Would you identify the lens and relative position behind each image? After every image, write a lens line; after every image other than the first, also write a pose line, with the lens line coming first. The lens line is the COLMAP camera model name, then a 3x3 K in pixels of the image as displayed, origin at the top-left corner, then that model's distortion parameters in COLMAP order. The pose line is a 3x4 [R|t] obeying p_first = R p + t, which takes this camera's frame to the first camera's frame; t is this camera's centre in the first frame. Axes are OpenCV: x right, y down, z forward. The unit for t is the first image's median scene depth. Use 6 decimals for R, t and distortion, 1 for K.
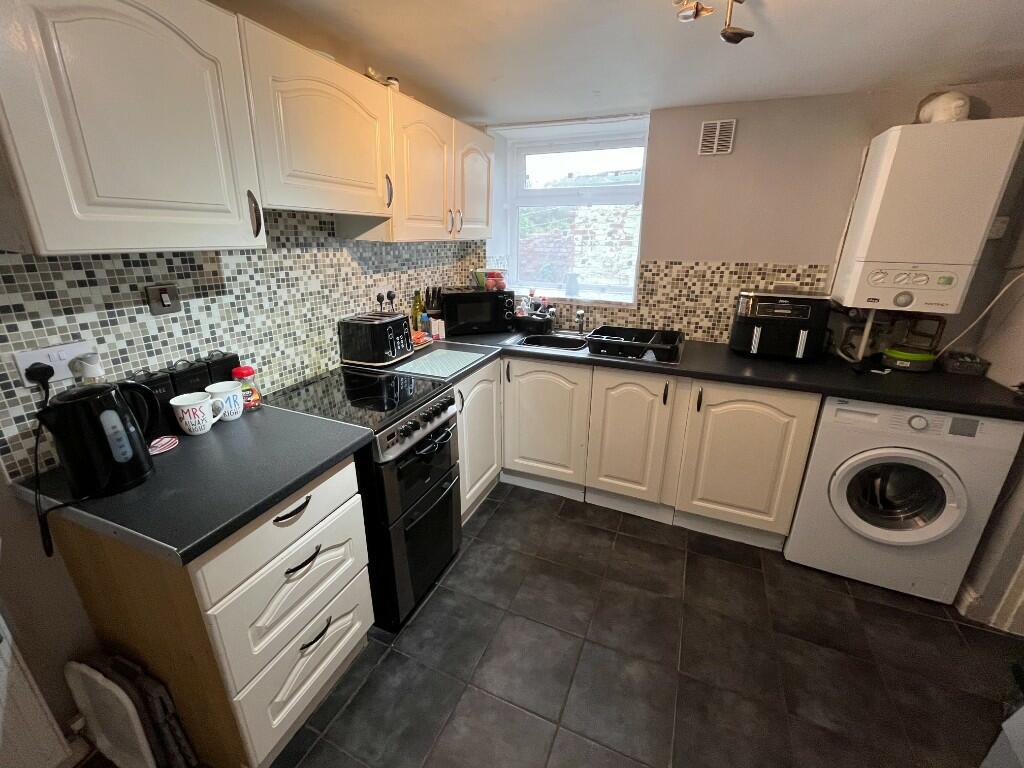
lens RADIAL K [[418.6, 0, 506.6], [0, 418.6, 383.2], [0, 0, 1]] dist [-0.003199, -0.000551]
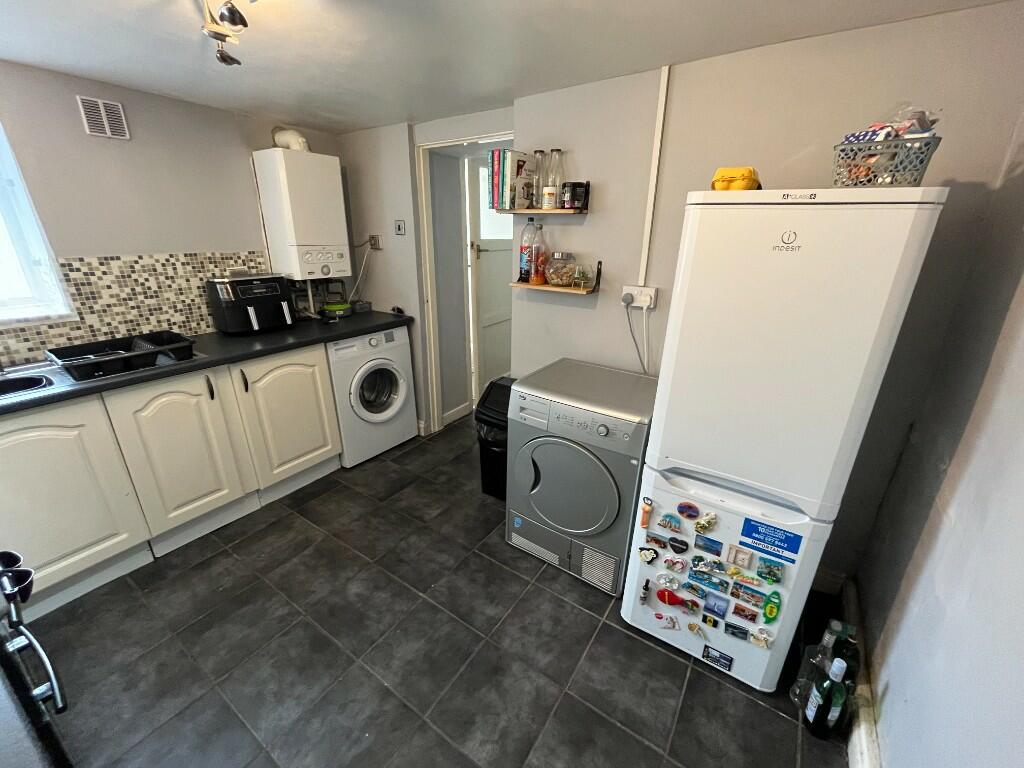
lens RADIAL K [[418.6, 0, 509.0], [0, 418.6, 384.7], [0, 0, 1]] dist [-0.003199, -0.000551]
pose [[0.175070, -0.340470, 0.923813, -0.368332], [0.324208, 0.905909, 0.272431, -0.020947], [-0.929645, 0.251813, 0.268981, 0.076854]]
